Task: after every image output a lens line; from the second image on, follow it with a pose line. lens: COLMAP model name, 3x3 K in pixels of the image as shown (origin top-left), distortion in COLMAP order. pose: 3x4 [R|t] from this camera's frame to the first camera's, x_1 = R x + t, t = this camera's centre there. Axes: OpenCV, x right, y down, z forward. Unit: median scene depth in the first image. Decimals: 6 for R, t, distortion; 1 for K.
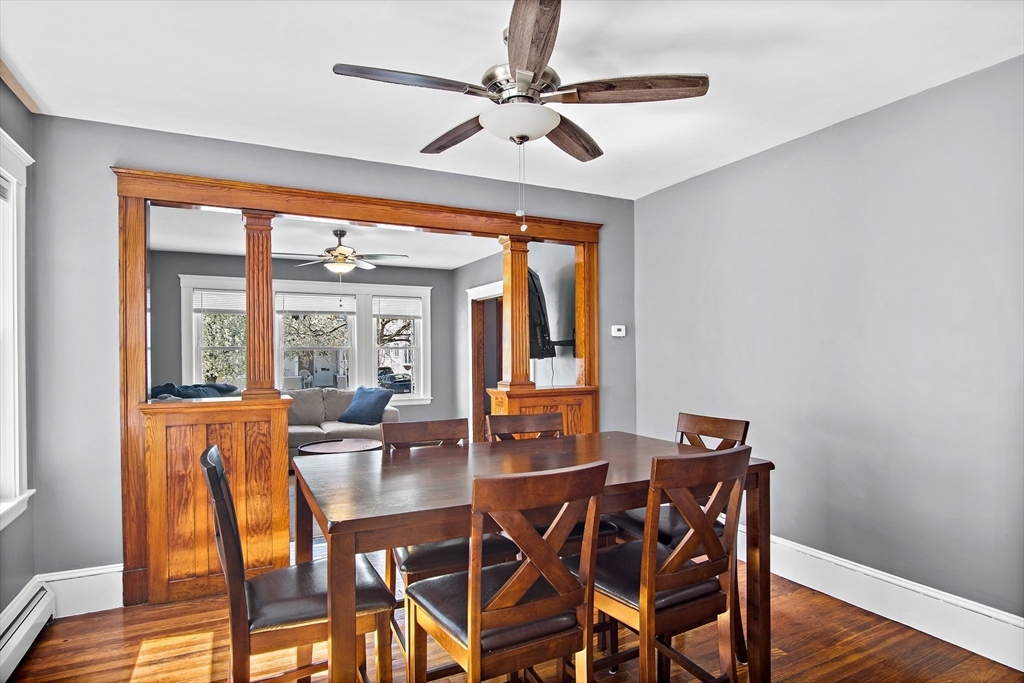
lens RADIAL K [[553.7, 0, 511.7], [0, 553.7, 346.1], [0, 0, 1]] dist [-0.019659, -0.000998]
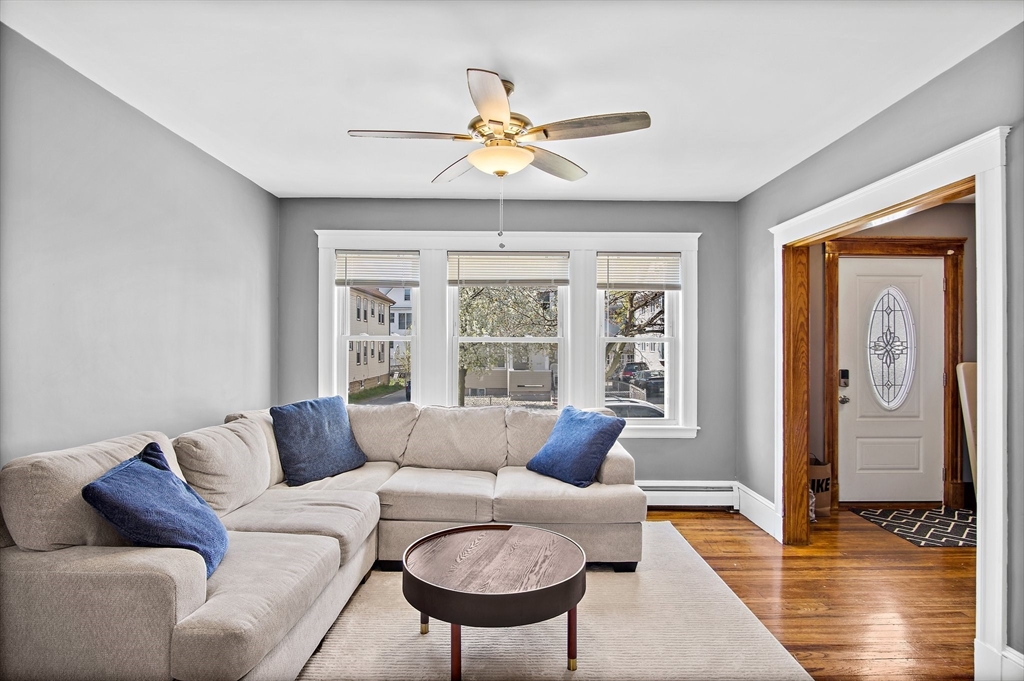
lens RADIAL K [[553.7, 0, 511.7], [0, 553.7, 345.1], [0, 0, 1]] dist [-0.019659, -0.000998]
pose [[0.896991, 0.009780, -0.441940, -0.069566], [-0.005847, 0.999930, 0.010261, 0.004180], [0.442010, -0.006620, 0.896986, 0.426191]]
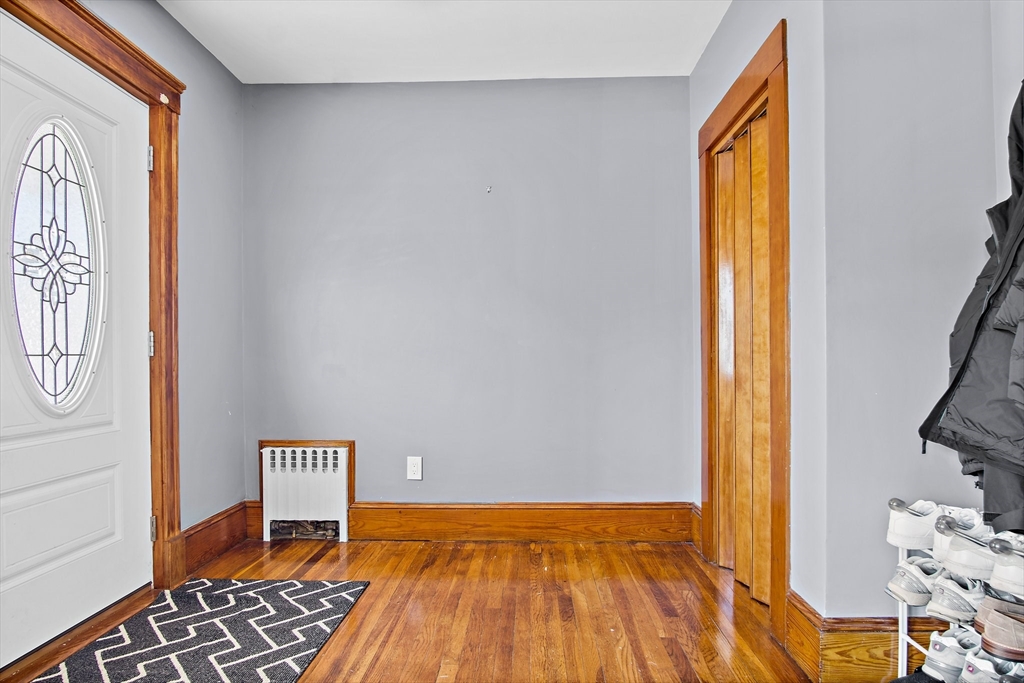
lens RADIAL K [[559.1, 0, 512.3], [0, 559.1, 361.4], [0, 0, 1]] dist [-0.020735, -0.002051]
pose [[0.481627, 0.000302, 0.876376, -0.083852], [-0.007973, 0.999960, 0.004037, 0.054193], [-0.876340, -0.008932, 0.481610, 0.864409]]
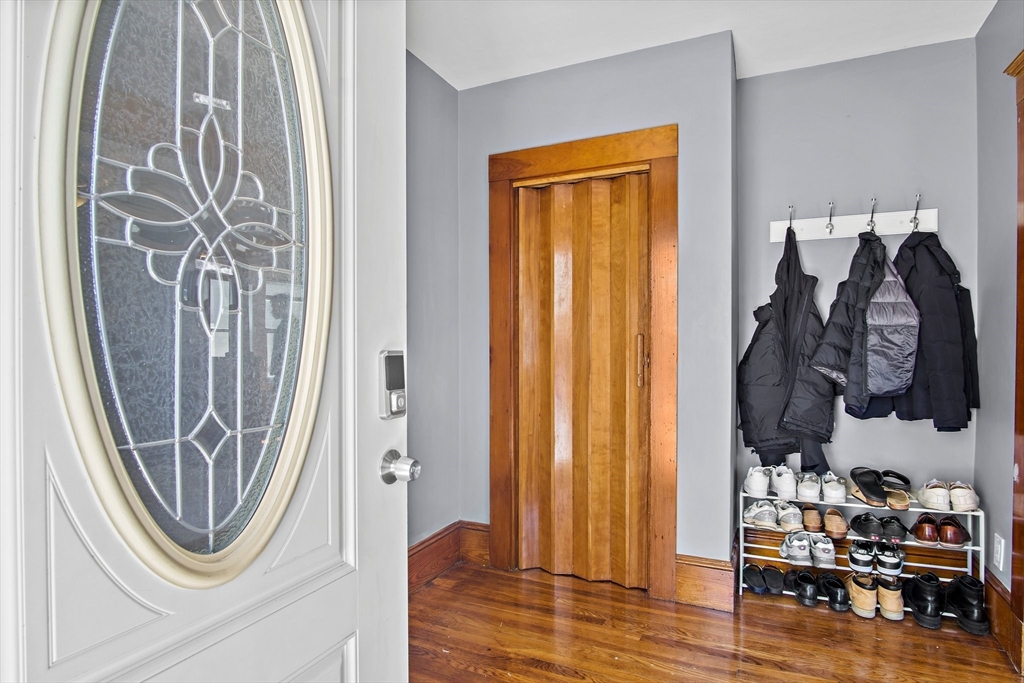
lens RADIAL K [[553.7, 0, 511.7], [0, 553.7, 346.1], [0, 0, 1]] dist [-0.019659, -0.000998]
pose [[-0.610422, 0.008807, 0.792028, -0.004134], [-0.004080, 0.999890, -0.014262, 0.036308], [-0.792066, -0.011938, -0.610318, 1.166953]]
